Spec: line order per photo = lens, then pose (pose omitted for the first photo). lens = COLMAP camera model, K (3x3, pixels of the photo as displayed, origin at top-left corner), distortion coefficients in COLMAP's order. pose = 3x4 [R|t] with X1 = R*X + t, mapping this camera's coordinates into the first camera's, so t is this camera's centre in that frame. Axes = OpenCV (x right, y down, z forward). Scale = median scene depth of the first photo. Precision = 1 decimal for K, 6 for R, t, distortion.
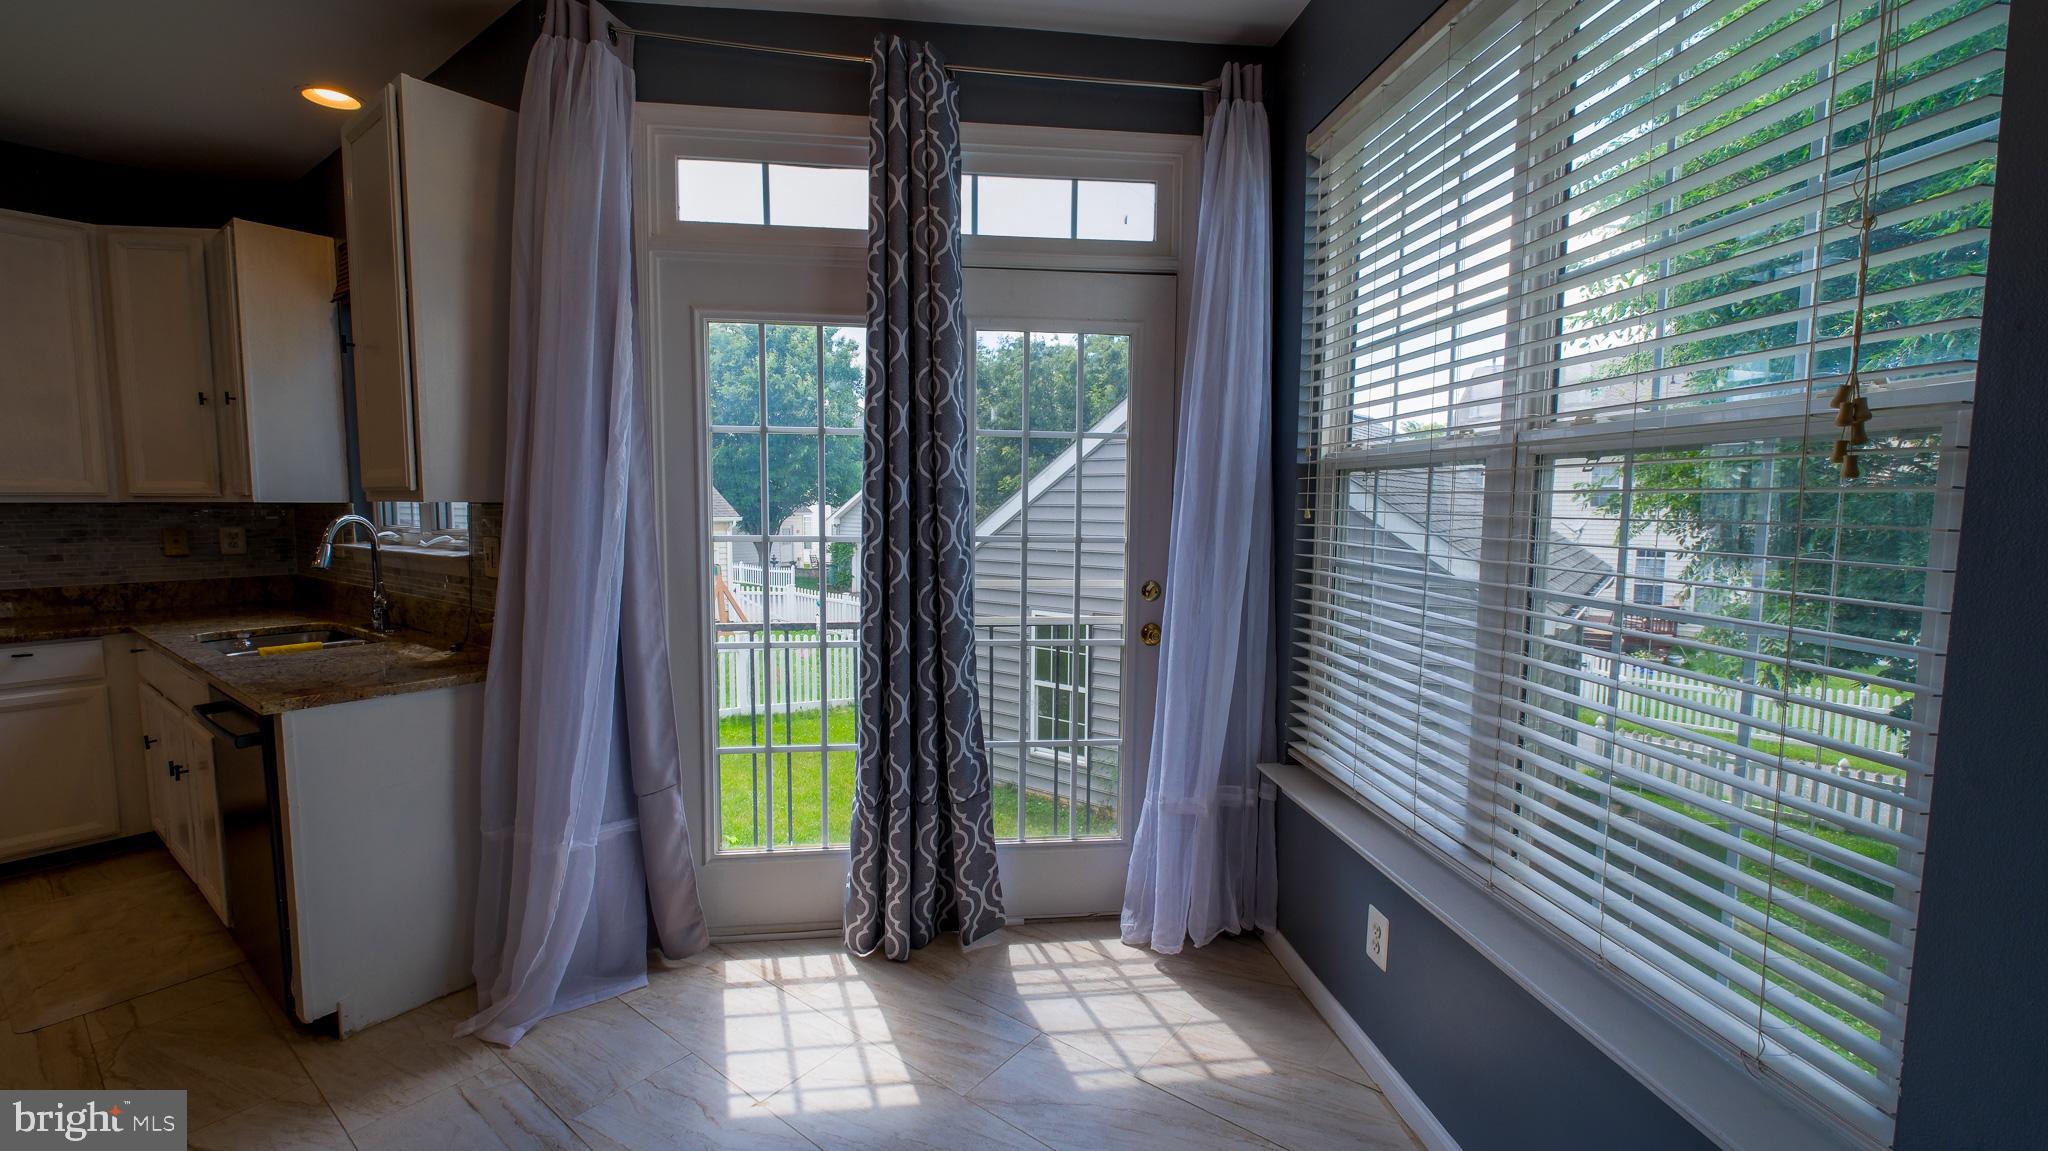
lens RADIAL K [[854.1, 0, 1020.1], [0, 854.1, 561.4], [0, 0, 1]] dist [-0.000502, 0.000163]
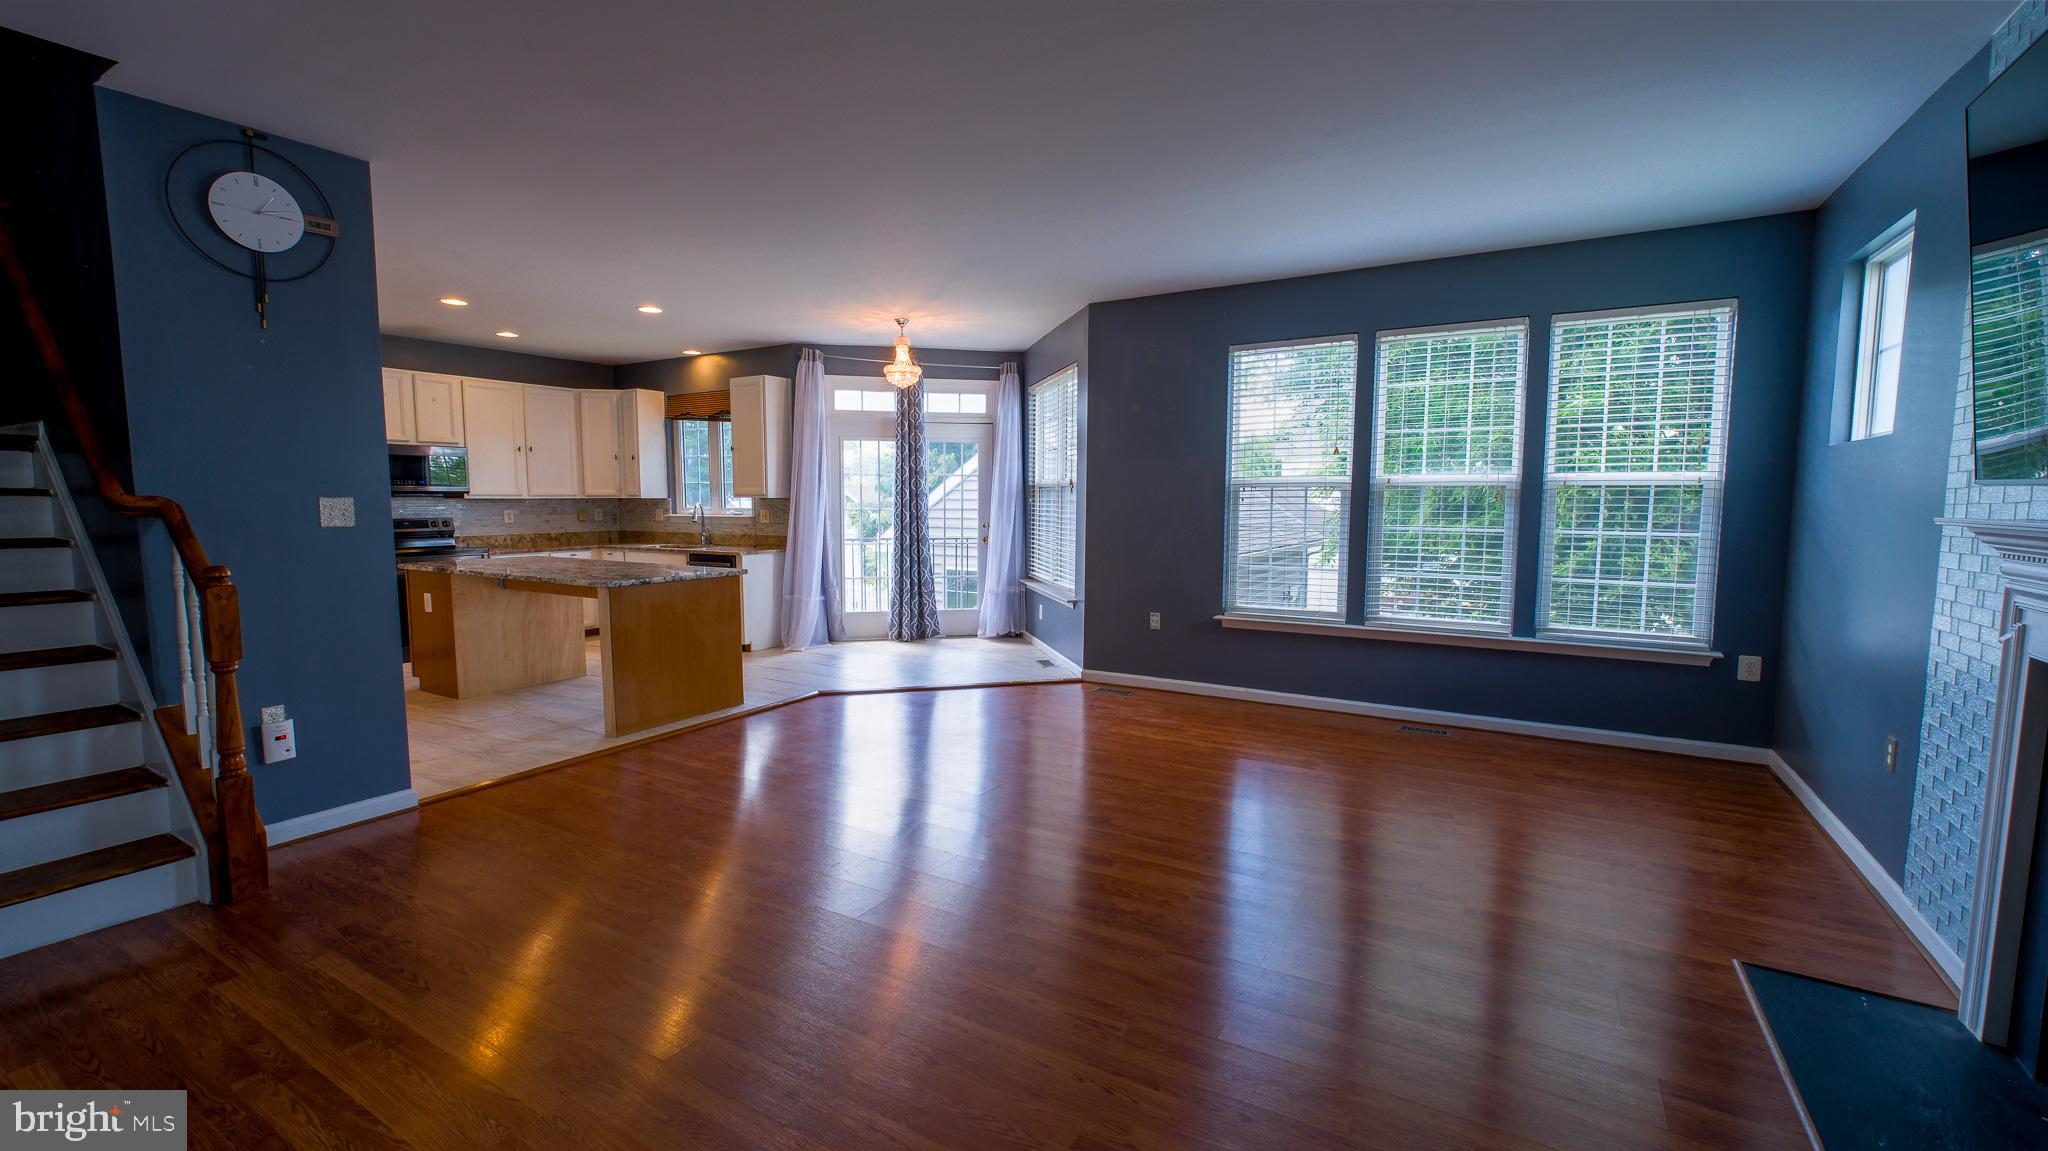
lens RADIAL K [[854.1, 0, 1037.0], [0, 854.1, 575.6], [0, 0, 1]] dist [-0.000502, 0.000163]
pose [[0.990981, -0.014189, 0.133245, -0.082186], [0.011568, 0.999724, 0.020426, 0.160560], [-0.133499, -0.018701, 0.990873, -2.195897]]
